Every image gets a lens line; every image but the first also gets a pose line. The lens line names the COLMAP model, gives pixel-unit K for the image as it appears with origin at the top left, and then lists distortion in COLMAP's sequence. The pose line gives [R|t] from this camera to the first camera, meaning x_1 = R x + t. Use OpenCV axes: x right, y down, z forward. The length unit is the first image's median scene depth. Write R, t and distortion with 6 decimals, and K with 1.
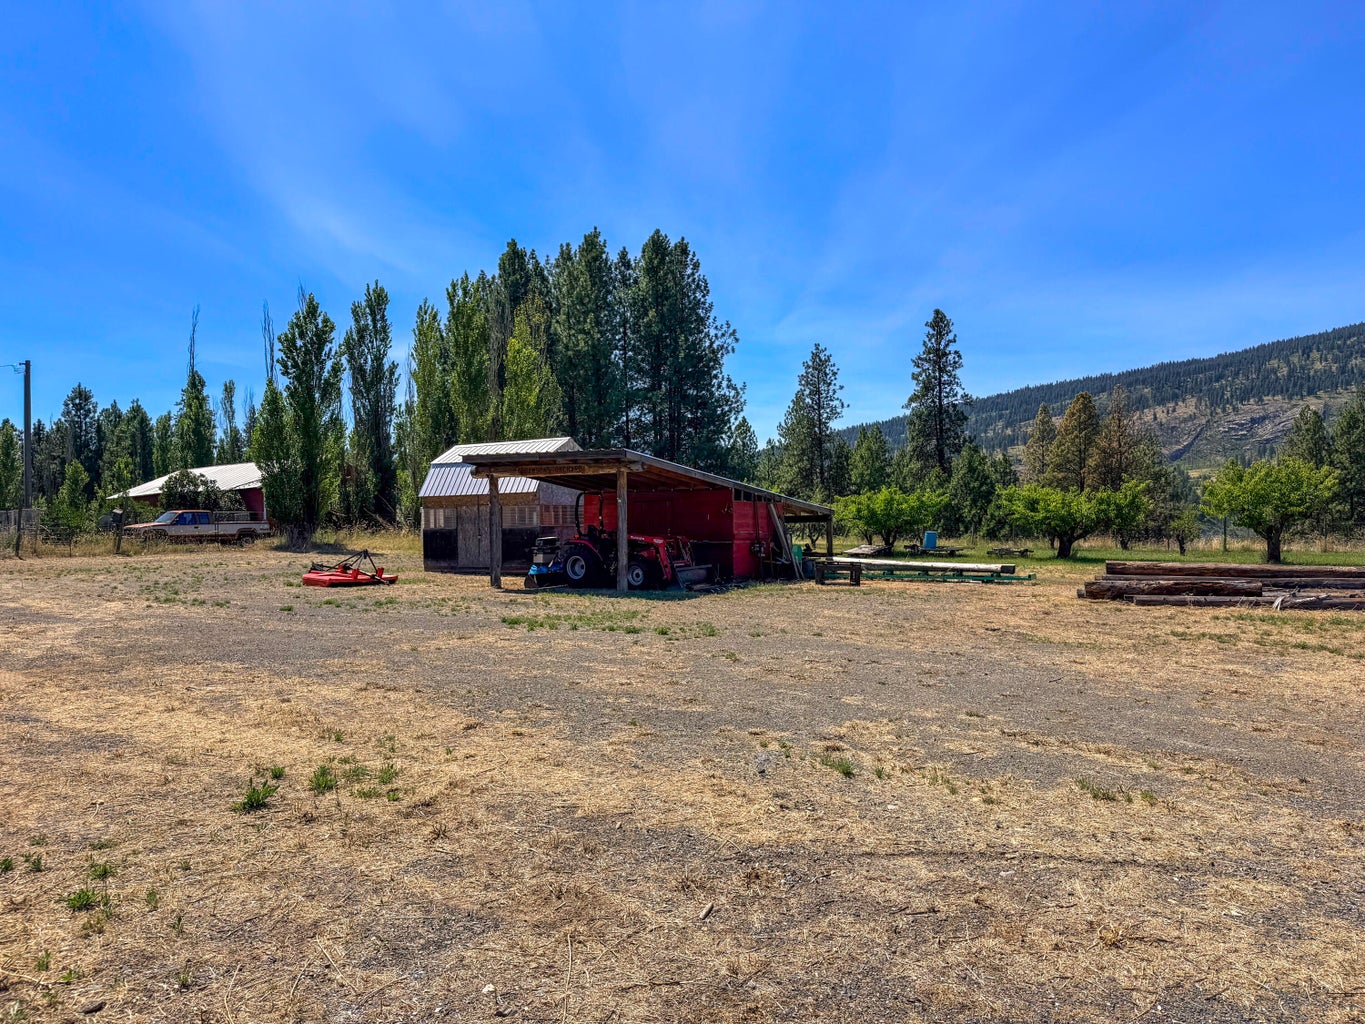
lens RADIAL K [[963.9, 0, 682.8], [0, 963.9, 512.6], [0, 0, 1]] dist [0.026105, -0.000773]
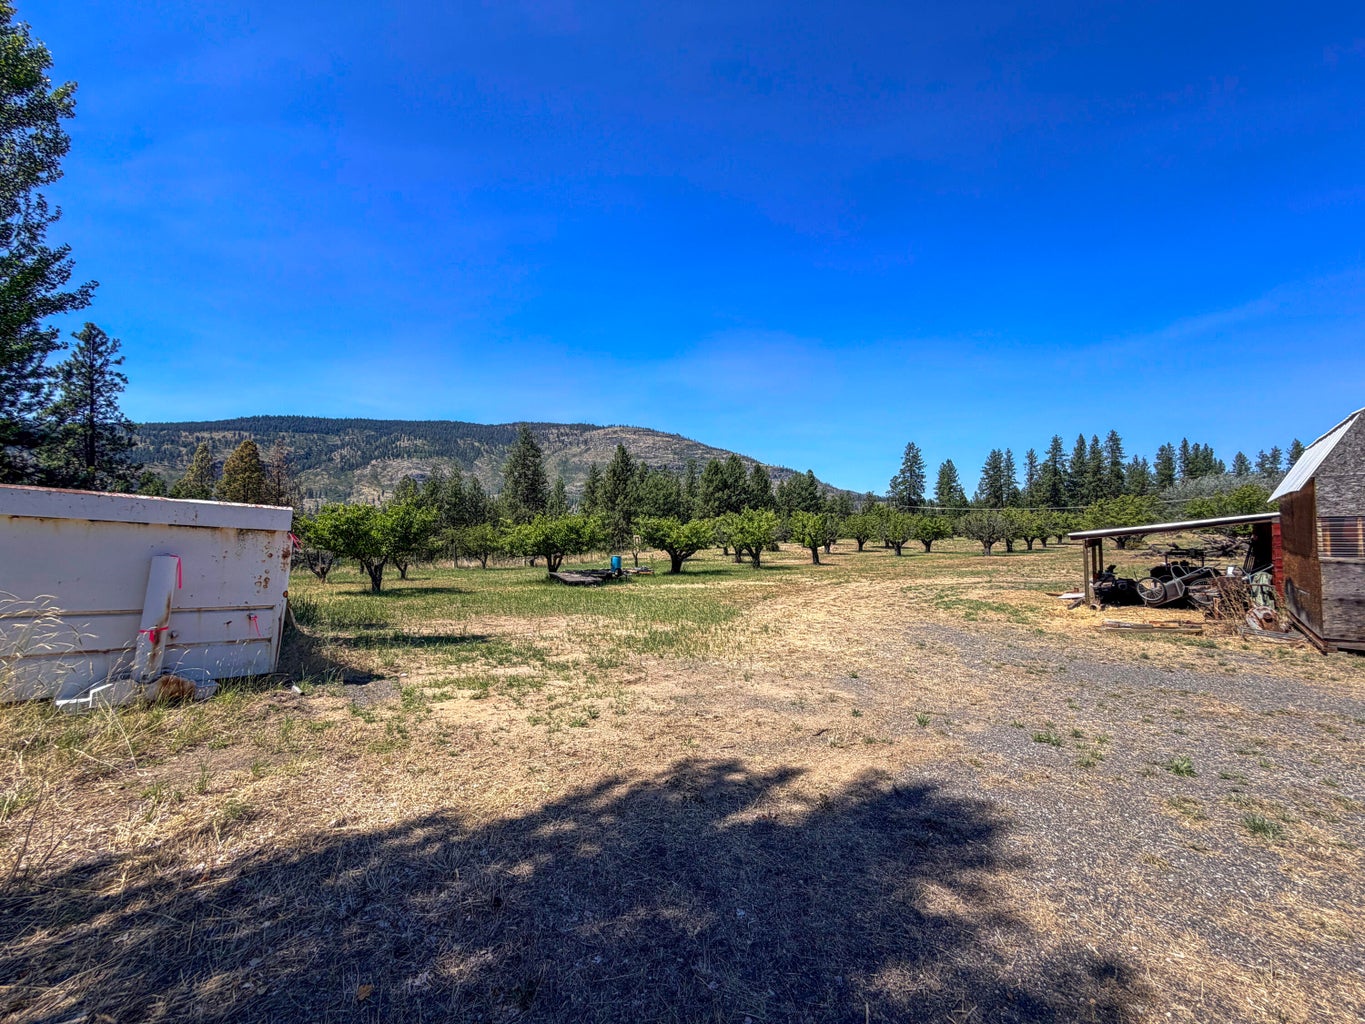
lens RADIAL K [[548.5, 0, 677.6], [0, 548.5, 515.2], [0, 0, 1]] dist [0.001880, 0.000095]
pose [[0.197535, 0.046086, 0.979212, -0.137671], [0.002808, 0.998864, -0.047577, 0.001790], [-0.980292, 0.012148, 0.197181, 0.349147]]
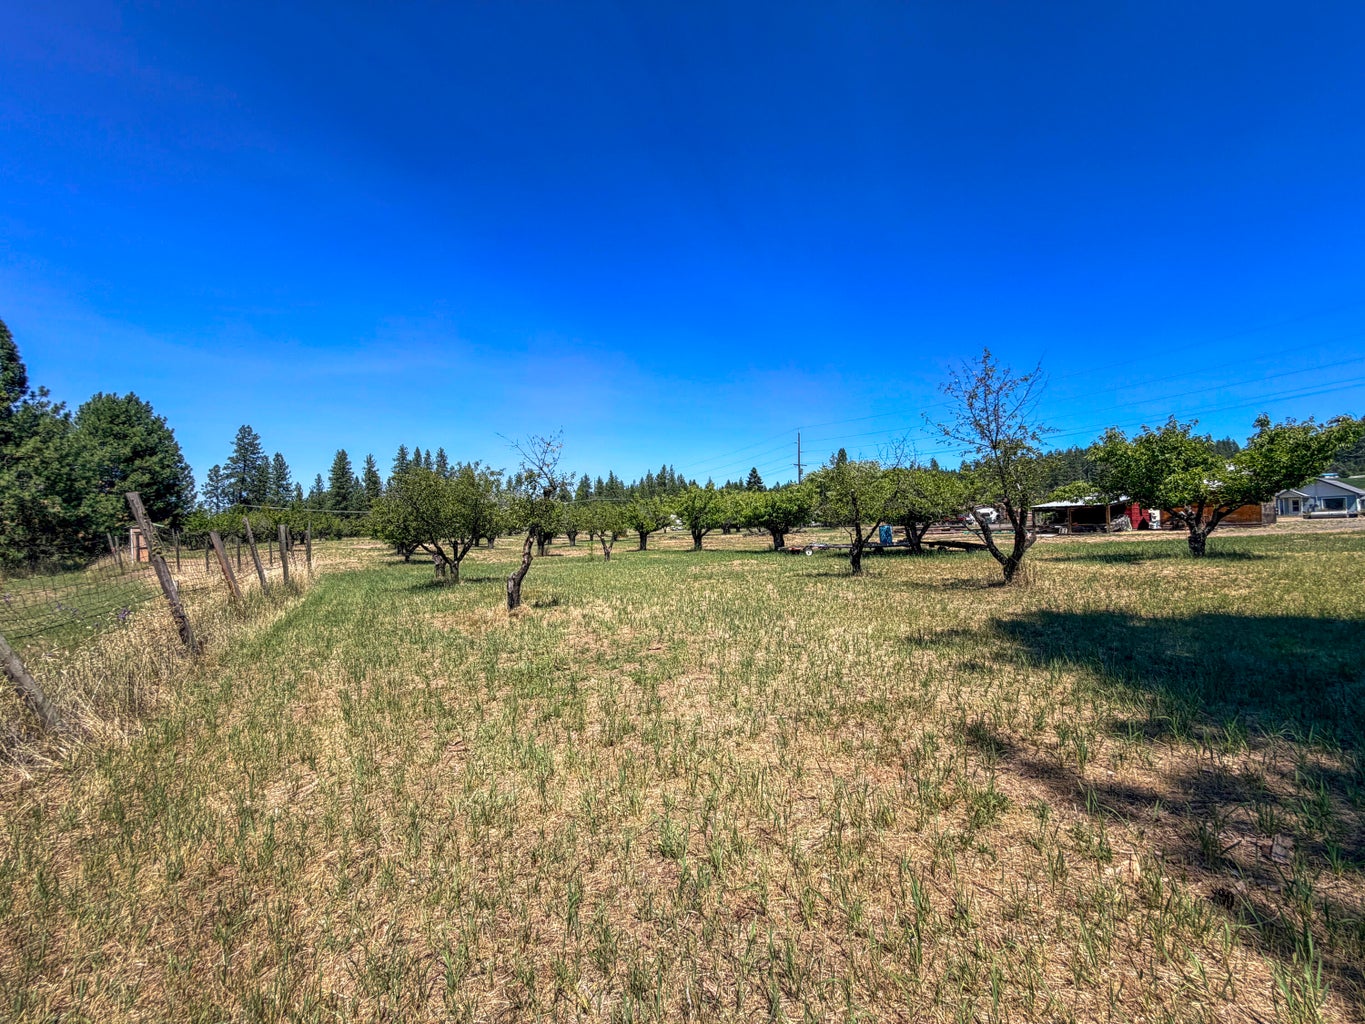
lens RADIAL K [[548.5, 0, 675.8], [0, 548.5, 516.9], [0, 0, 1]] dist [0.001880, 0.000095]
pose [[-0.881041, 0.047952, 0.470603, 0.070106], [0.034962, 0.998729, -0.036311, 0.010724], [-0.471746, -0.015538, -0.881598, 0.648362]]
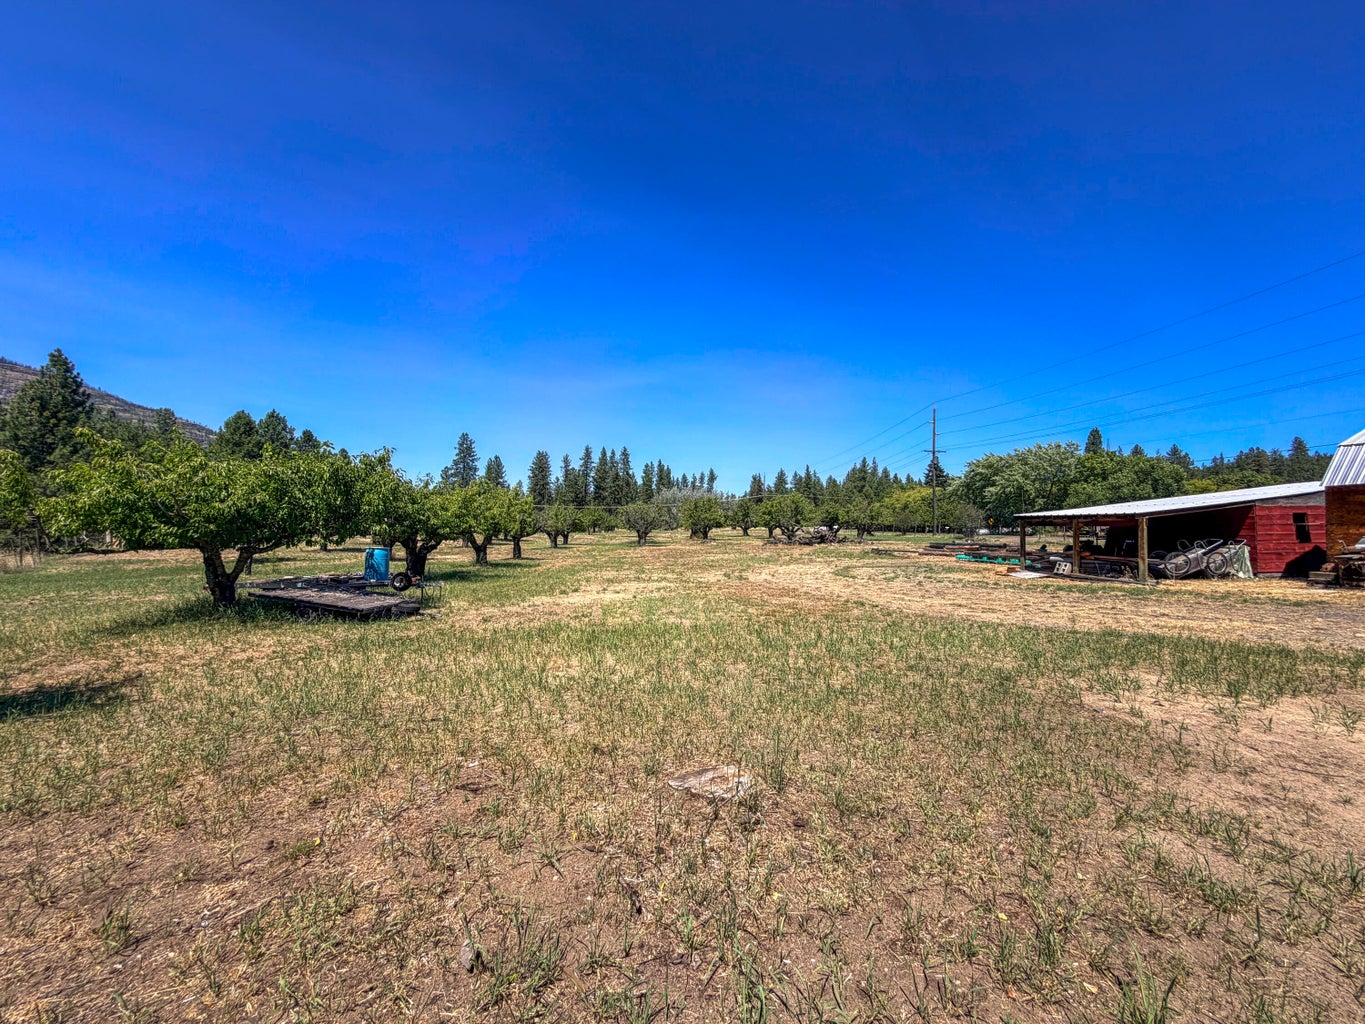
lens RADIAL K [[548.5, 0, 679.1], [0, 548.5, 517.7], [0, 0, 1]] dist [0.001880, 0.000095]
pose [[-0.609107, 0.028144, 0.792588, -0.028294], [0.001729, 0.999415, -0.034159, 0.006067], [-0.793086, -0.019436, -0.608800, 0.451542]]
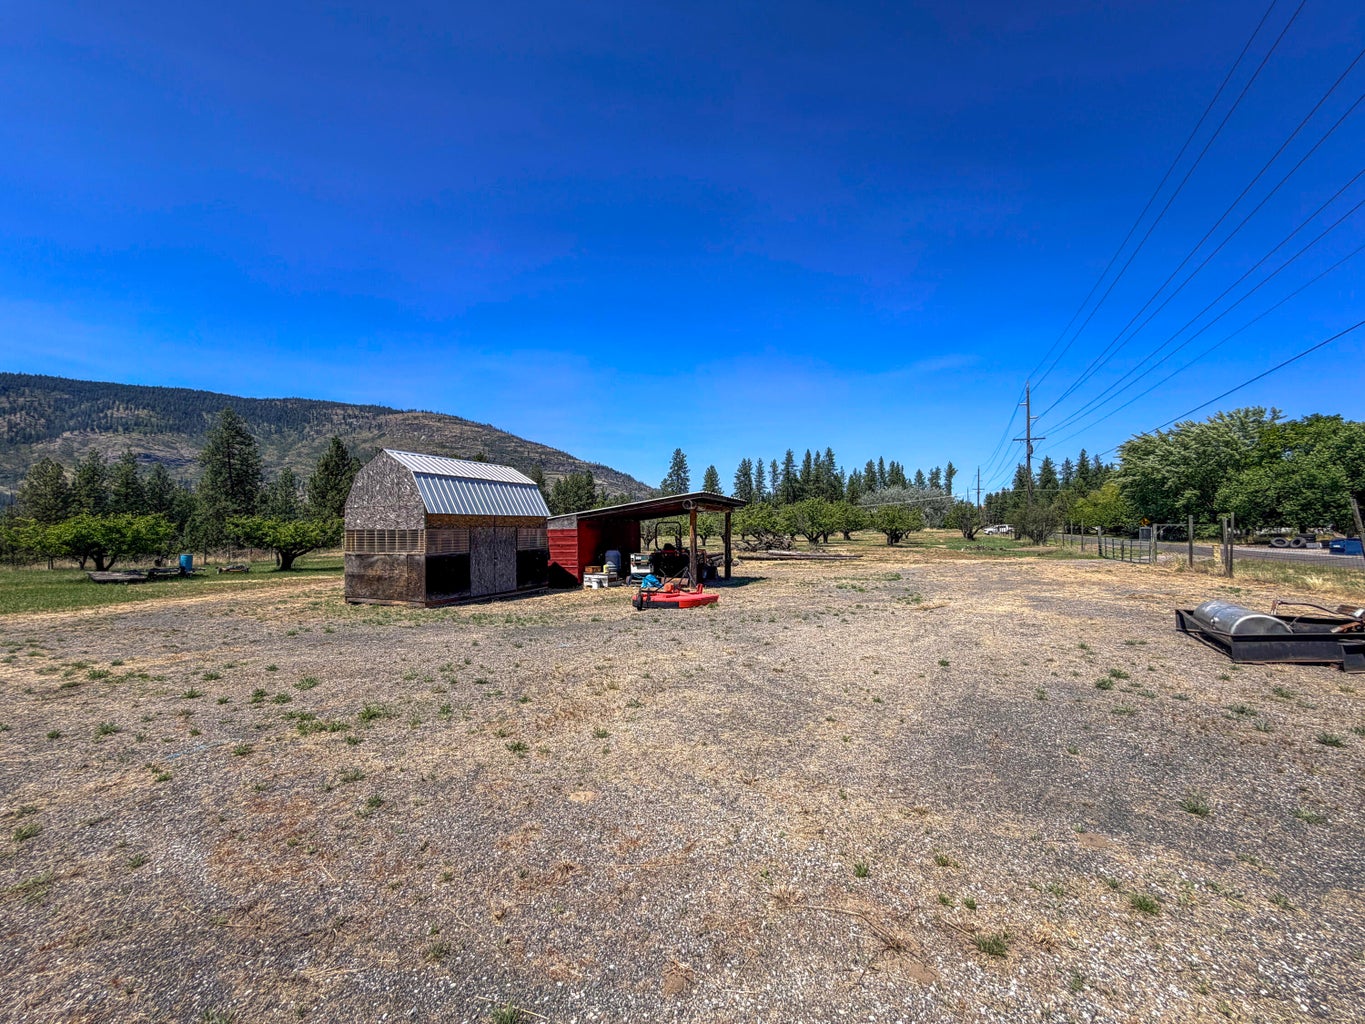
lens RADIAL K [[548.5, 0, 679.8], [0, 548.5, 513.6], [0, 0, 1]] dist [0.001880, 0.000095]
pose [[-0.132600, 0.043225, 0.990227, -0.188484], [0.003076, 0.999062, -0.043199, 0.000918], [-0.991165, -0.002682, -0.132608, 0.224509]]
